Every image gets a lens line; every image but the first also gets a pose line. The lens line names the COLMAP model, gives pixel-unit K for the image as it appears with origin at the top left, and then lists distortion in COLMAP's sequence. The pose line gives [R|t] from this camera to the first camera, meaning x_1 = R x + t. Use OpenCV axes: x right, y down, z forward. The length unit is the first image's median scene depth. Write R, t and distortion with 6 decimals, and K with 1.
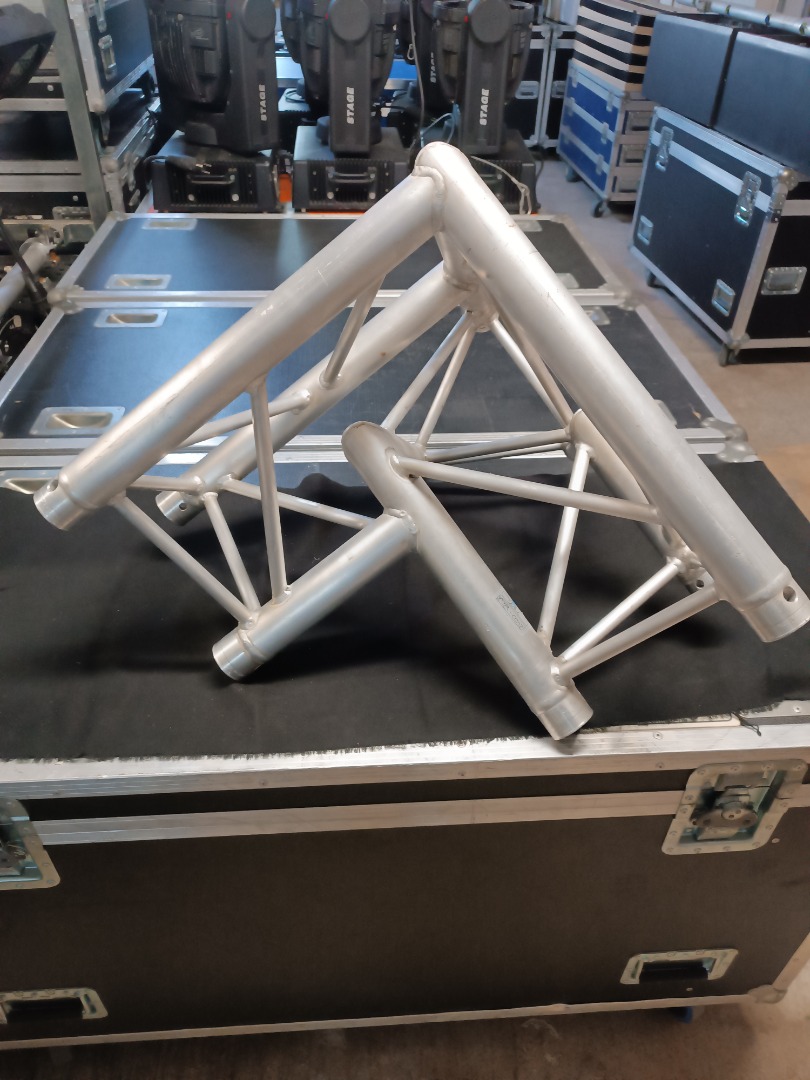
lens RADIAL K [[771.5, 0, 407.3], [0, 771.5, 540.8], [0, 0, 1]] dist [0.016191, -0.014210]
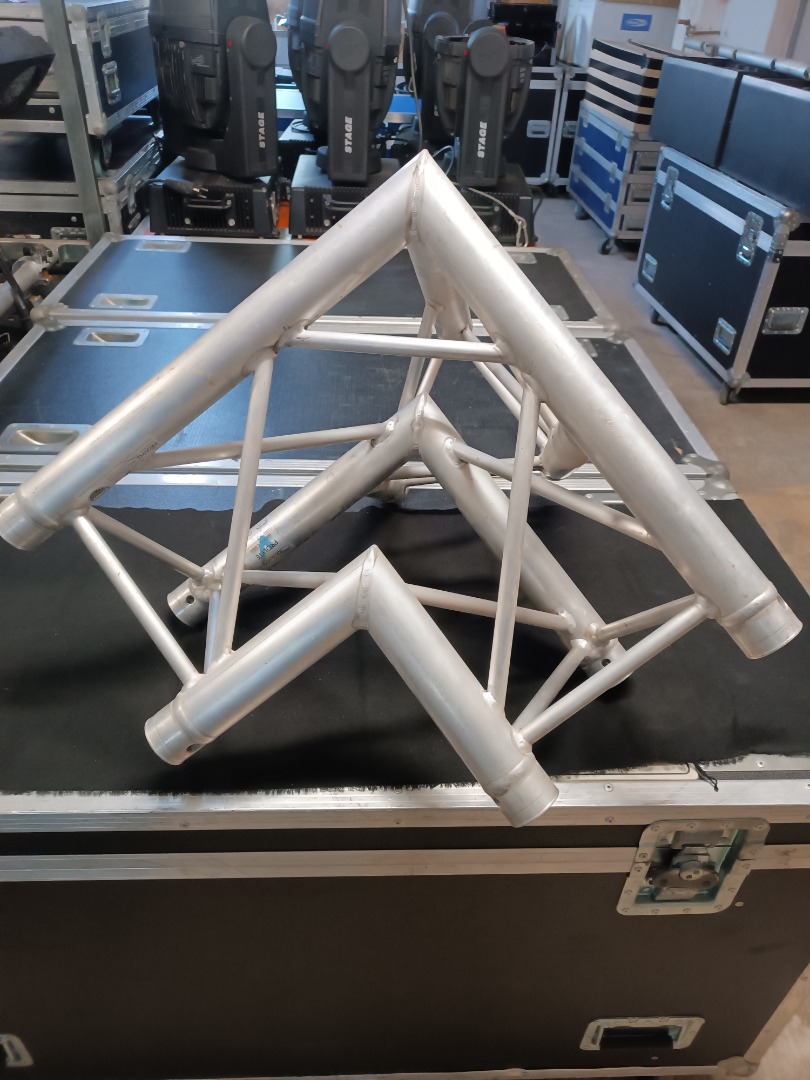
lens RADIAL K [[773.1, 0, 407.1], [0, 773.1, 541.2], [0, 0, 1]] dist [0.012404, -0.009870]
pose [[0.999449, 0.031146, -0.011456, 0.029664], [-0.031562, 0.998777, -0.038058, -0.000829], [0.010256, 0.038398, 0.999210, 0.017847]]
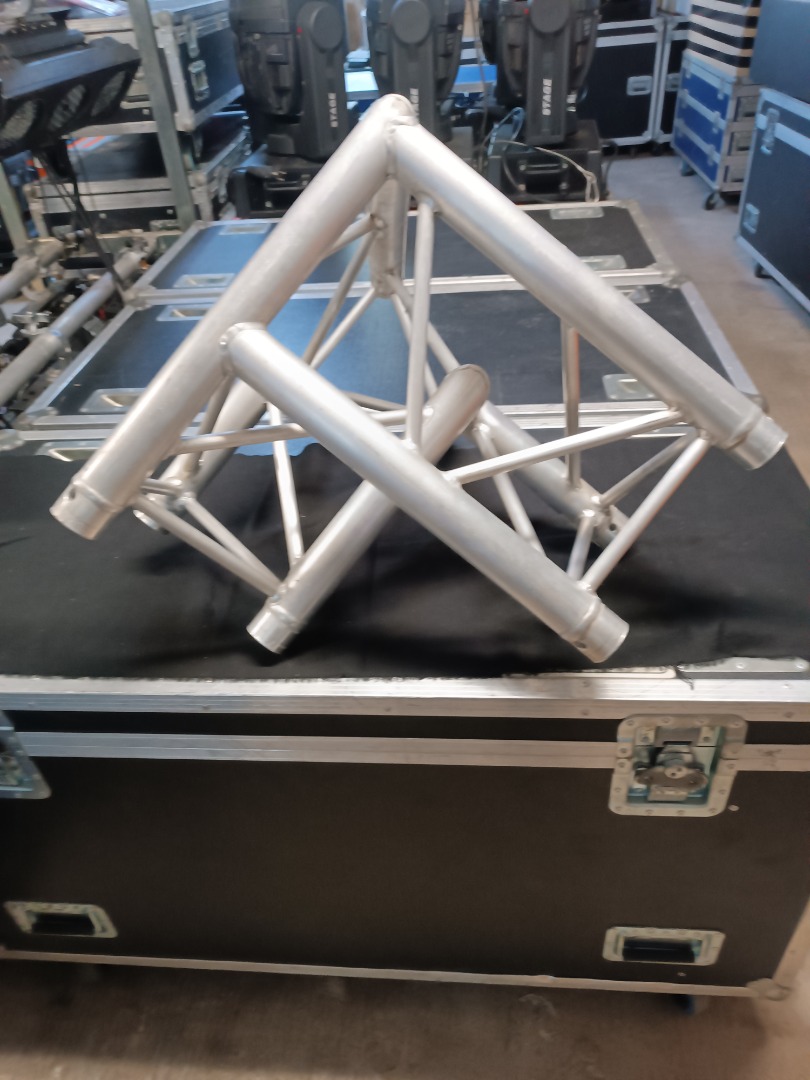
lens RADIAL K [[768.0, 0, 405.0], [0, 768.0, 540.0], [0, 0, 1]] dist [0.023710, -0.019899]
pose [[0.985581, 0.016279, -0.168420, 0.094792], [-0.018981, 0.999715, -0.014446, 0.031359], [0.168136, 0.017435, 0.985610, -0.008046]]
